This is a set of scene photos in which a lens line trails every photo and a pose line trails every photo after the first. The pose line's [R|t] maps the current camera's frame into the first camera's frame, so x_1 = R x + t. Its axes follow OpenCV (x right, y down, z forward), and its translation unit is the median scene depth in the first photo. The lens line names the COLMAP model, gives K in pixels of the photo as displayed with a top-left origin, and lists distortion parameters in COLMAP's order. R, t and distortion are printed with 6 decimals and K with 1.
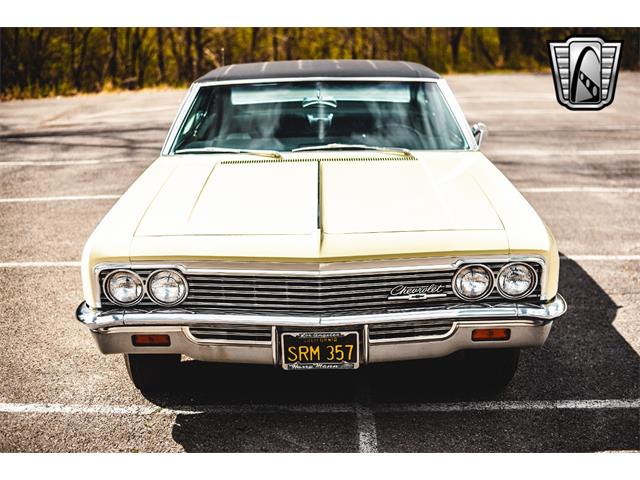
lens RADIAL K [[1014.4, 0, 320.0], [0, 1014.4, 240.0], [0, 0, 1]] dist [-0.119088, 0.097365]
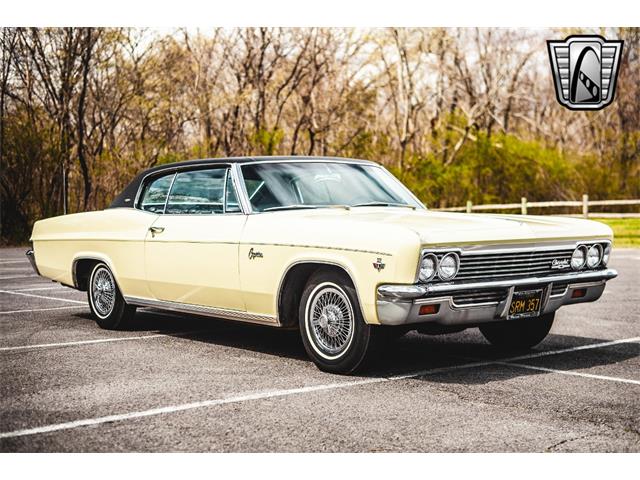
lens RADIAL K [[980.7, 0, 320.0], [0, 980.7, 240.0], [0, 0, 1]] dist [-0.113058, 0.051704]
pose [[0.779918, -0.012573, 0.625756, -1.151163], [0.138091, 0.978617, -0.152449, 0.194541], [-0.610458, 0.205309, 0.764977, 0.042498]]
